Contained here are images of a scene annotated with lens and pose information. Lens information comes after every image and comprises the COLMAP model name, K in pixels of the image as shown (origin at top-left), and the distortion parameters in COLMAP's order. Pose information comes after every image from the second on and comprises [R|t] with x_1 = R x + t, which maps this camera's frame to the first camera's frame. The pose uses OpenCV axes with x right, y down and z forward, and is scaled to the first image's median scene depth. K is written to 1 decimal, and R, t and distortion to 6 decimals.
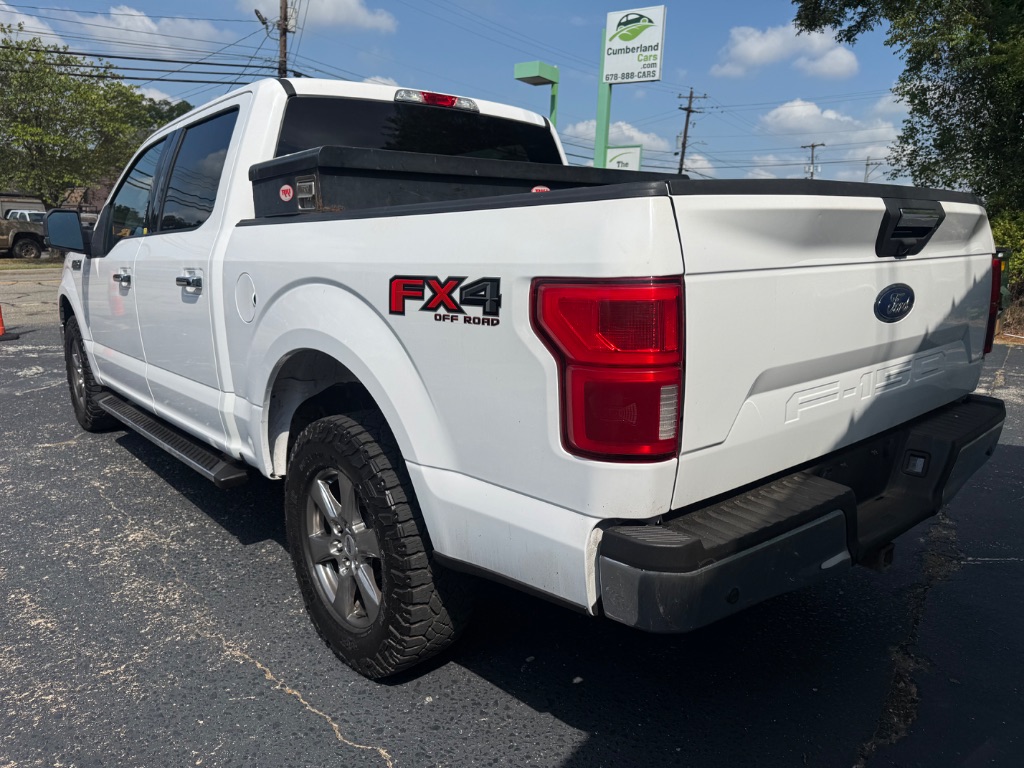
lens RADIAL K [[725.7, 0, 508.6], [0, 725.7, 386.8], [0, 0, 1]] dist [0.022840, -0.021312]
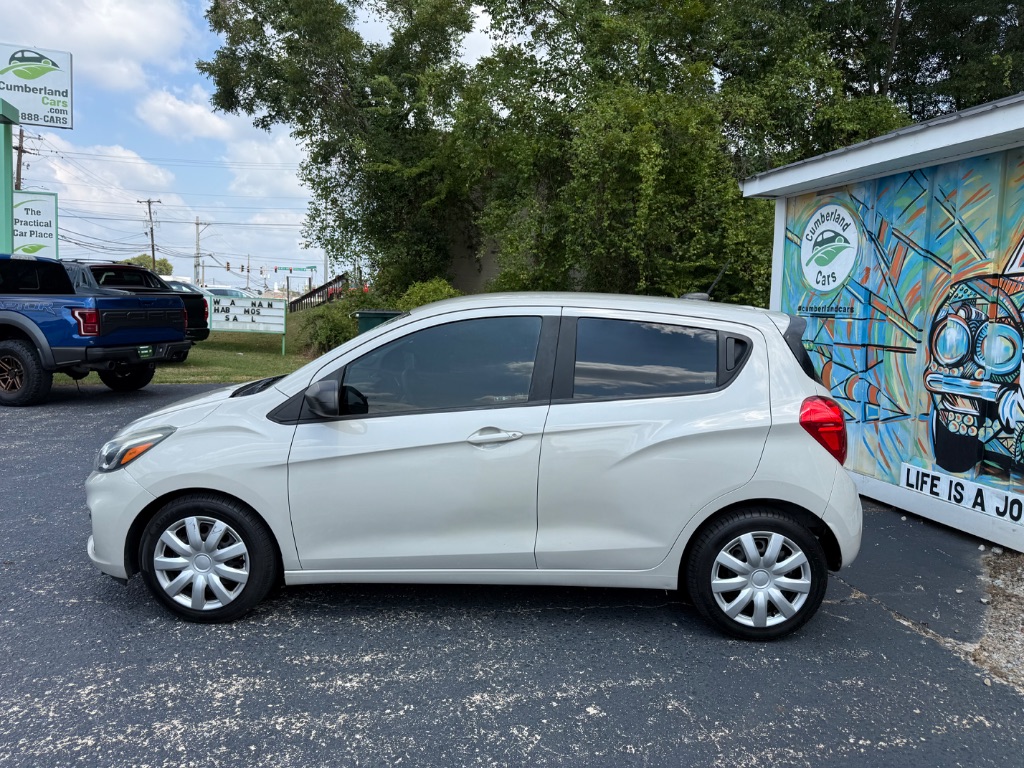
lens RADIAL K [[725.7, 0, 505.6], [0, 725.7, 383.8], [0, 0, 1]] dist [0.022840, -0.021312]
pose [[0.646738, -0.080270, 0.758477, -0.203609], [0.136606, 0.990557, -0.011650, -0.009443], [-0.750379, 0.111147, 0.651596, 0.006420]]
